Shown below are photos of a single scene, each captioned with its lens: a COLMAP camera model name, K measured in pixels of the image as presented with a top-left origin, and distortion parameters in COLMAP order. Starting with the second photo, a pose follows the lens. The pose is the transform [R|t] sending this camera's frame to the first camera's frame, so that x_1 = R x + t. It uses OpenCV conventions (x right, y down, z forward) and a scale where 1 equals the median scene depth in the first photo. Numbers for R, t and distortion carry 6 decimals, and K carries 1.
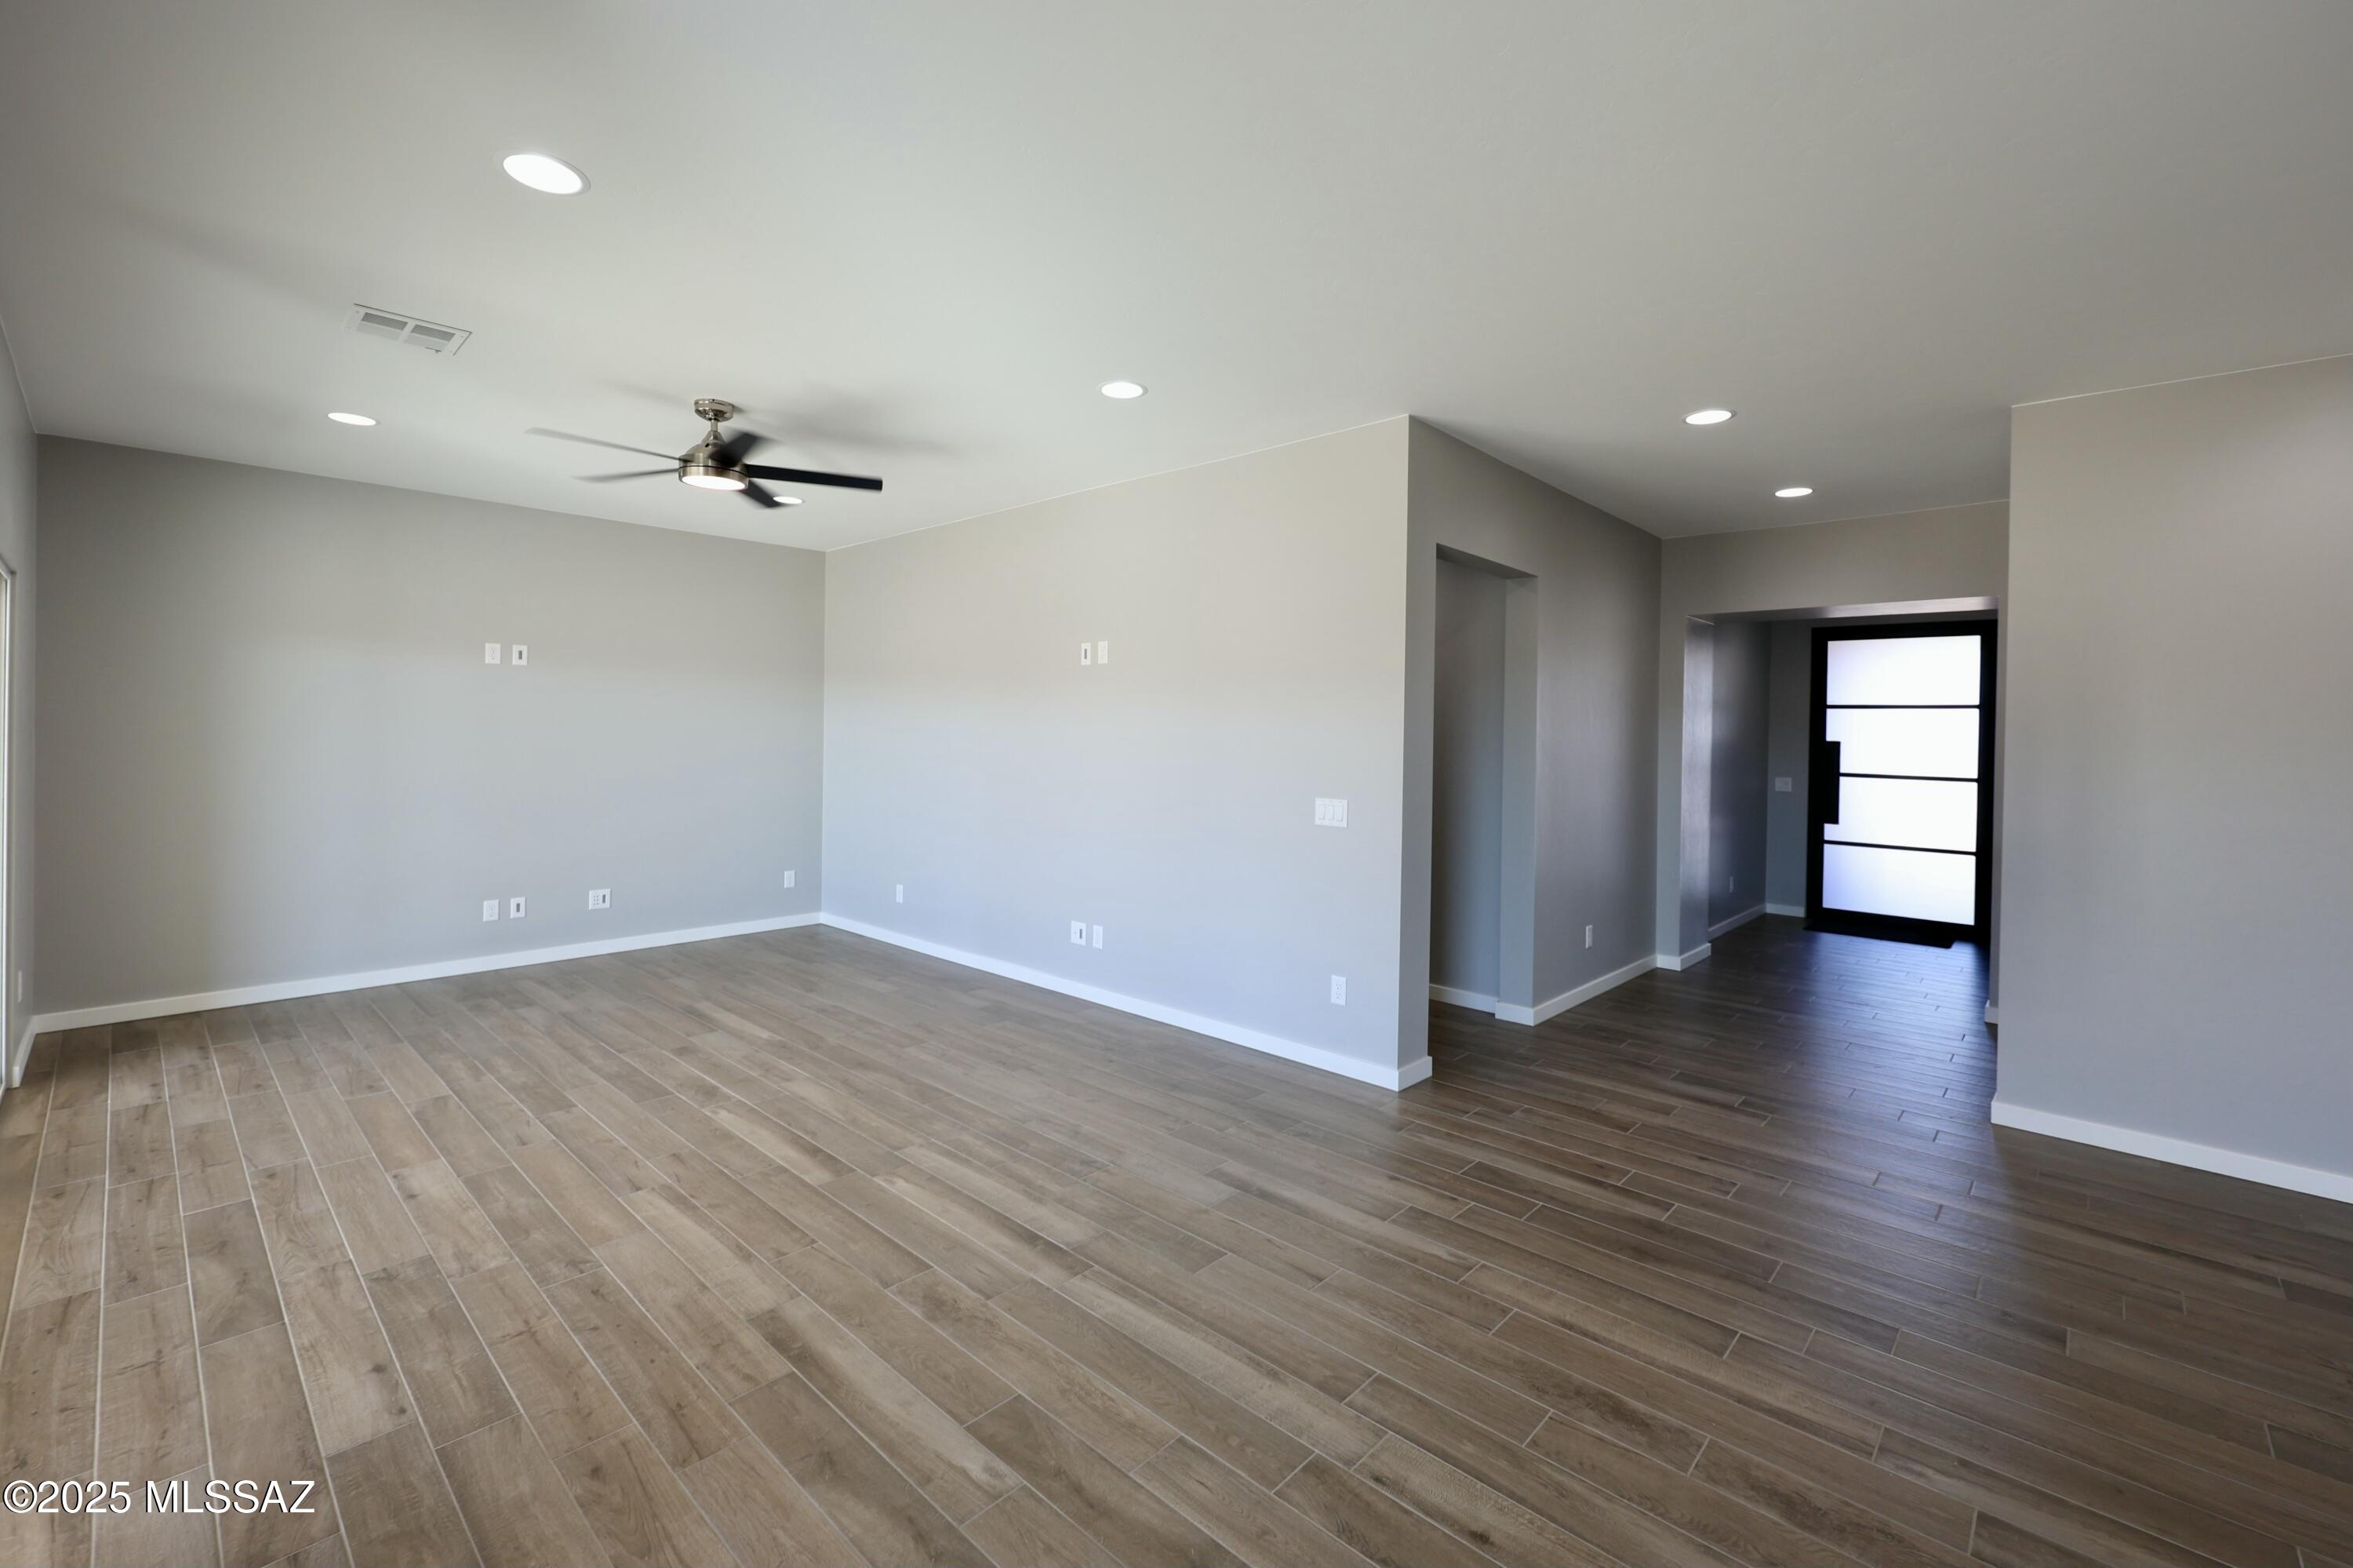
lens RADIAL K [[987.8, 0, 1172.0], [0, 987.8, 731.6], [0, 0, 1]] dist [0.001679, 0.000286]
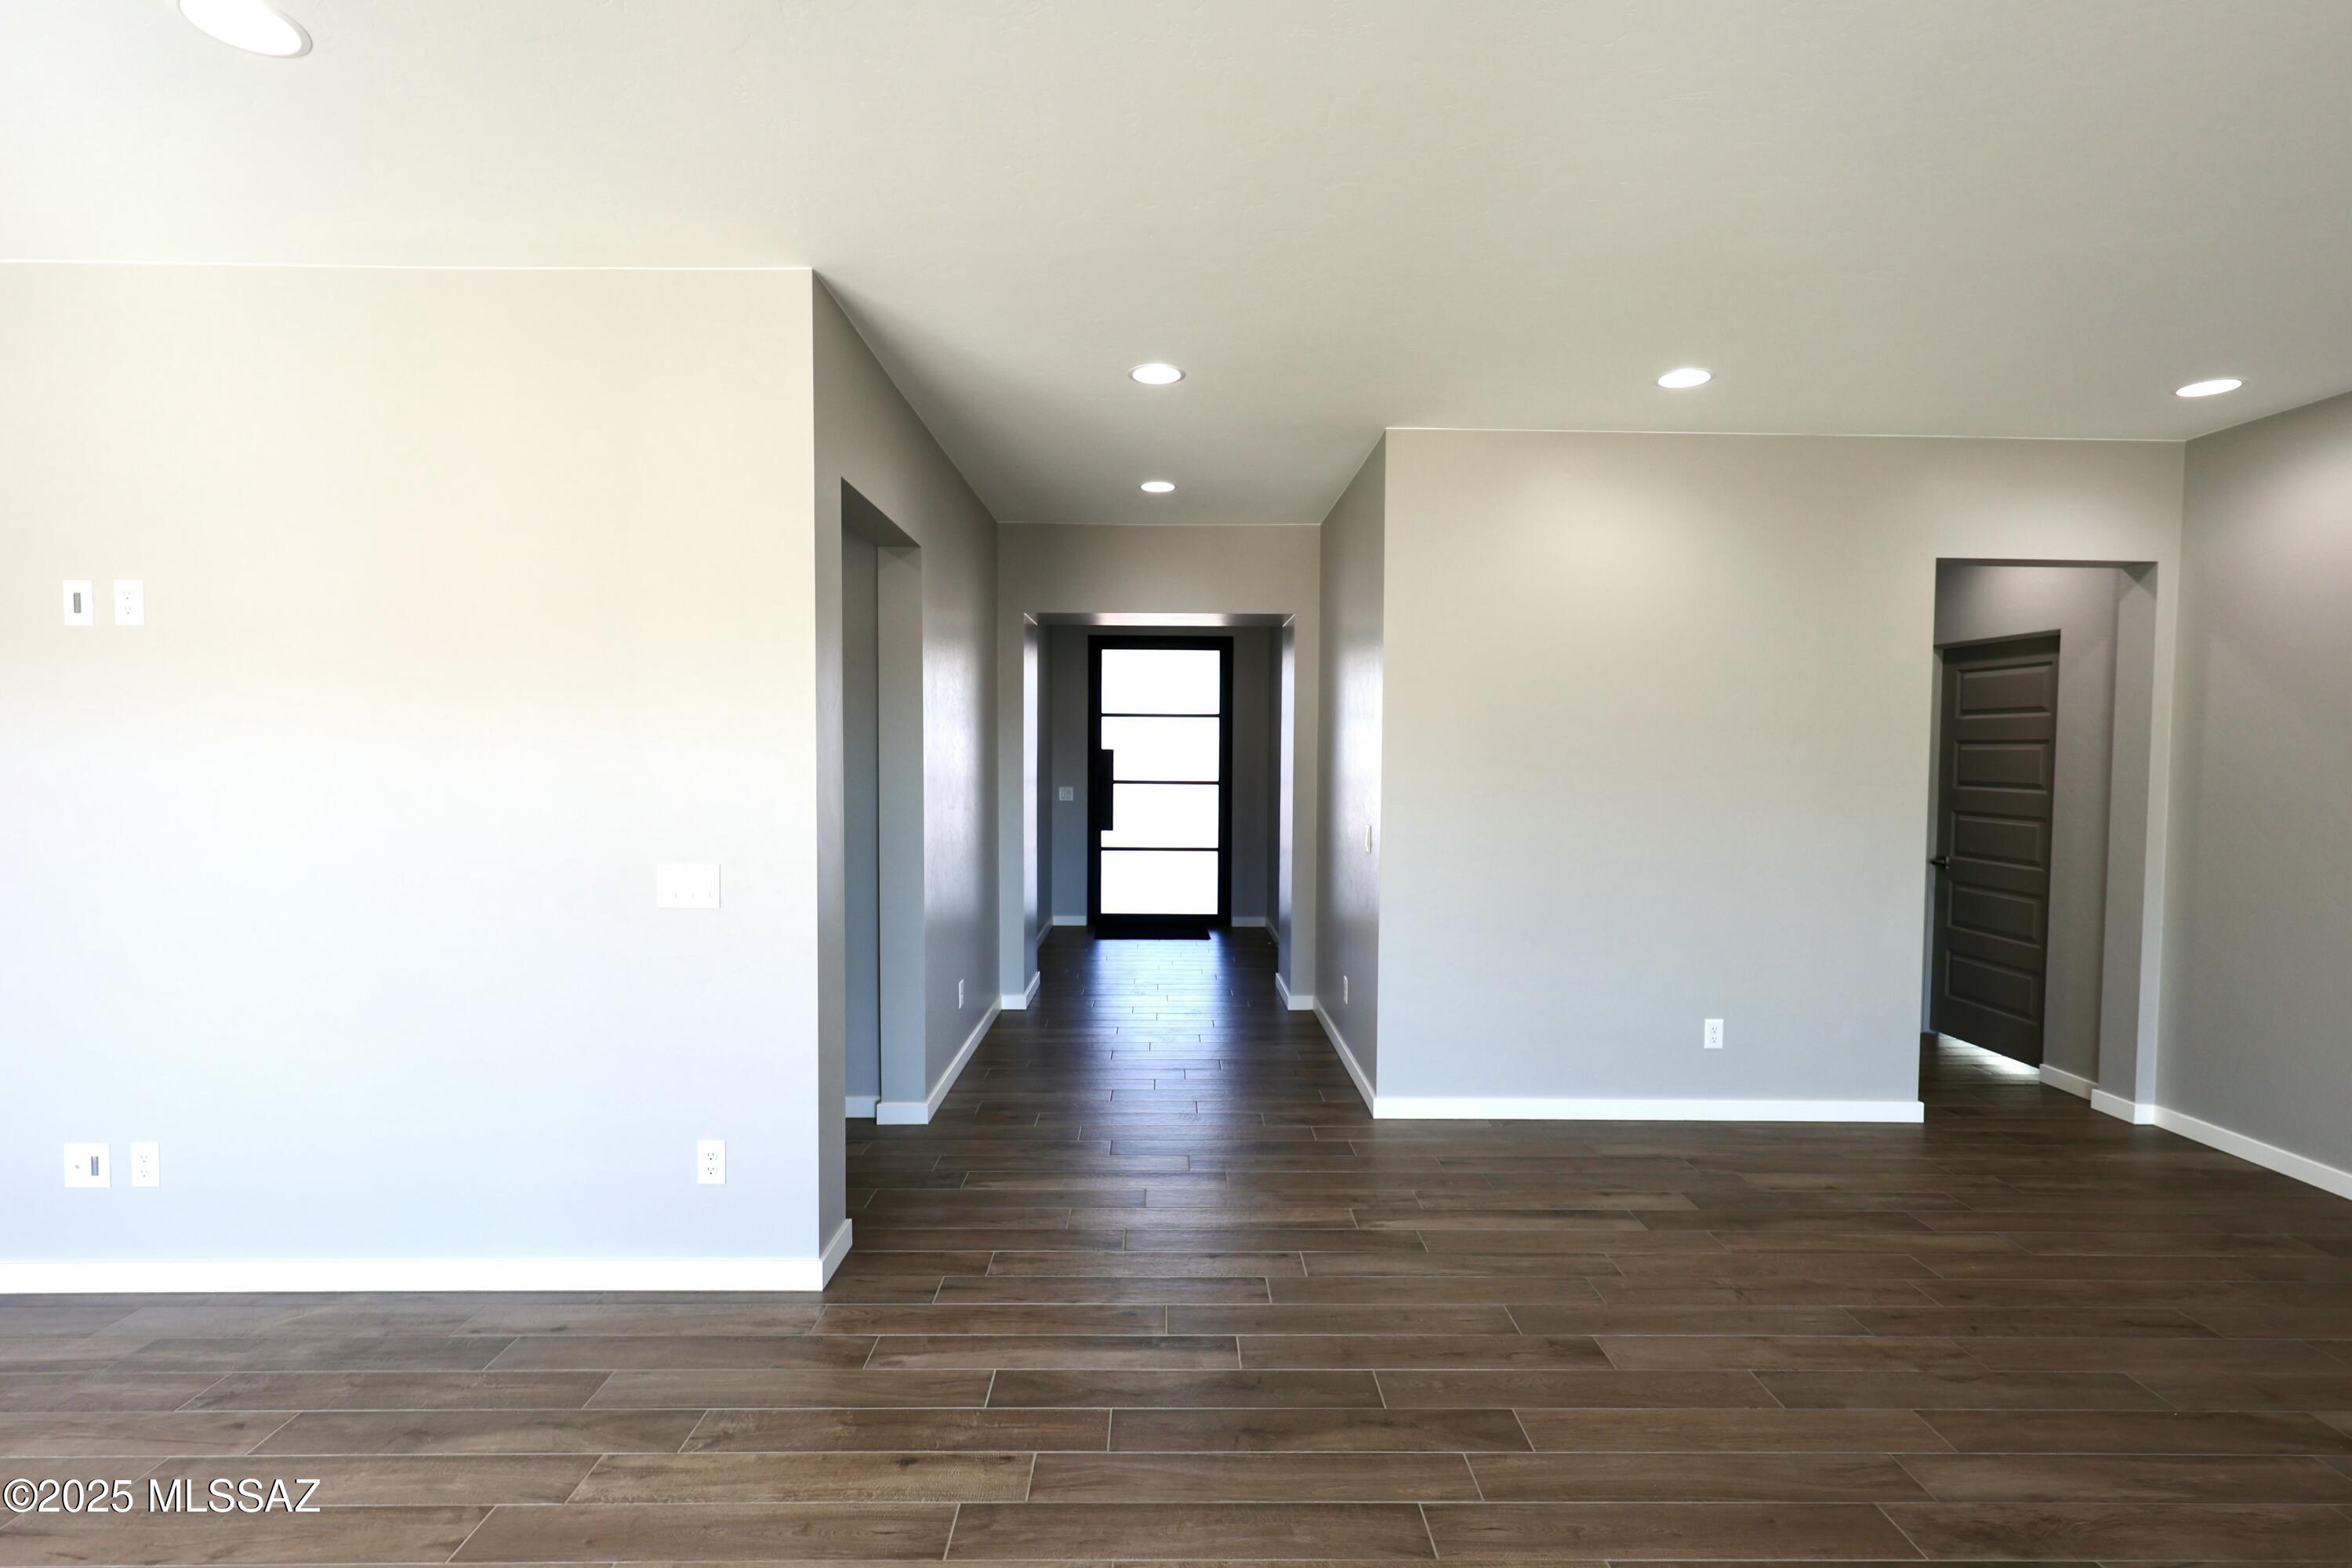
lens RADIAL K [[1080.0, 0, 1176.0], [0, 1080.0, 784.0], [0, 0, 1]] dist [0.000984, 0.000574]
pose [[0.720320, -0.038685, 0.692562, -0.088347], [0.007857, 0.998835, 0.047621, -0.012878], [-0.693597, -0.028861, 0.719785, 0.294131]]
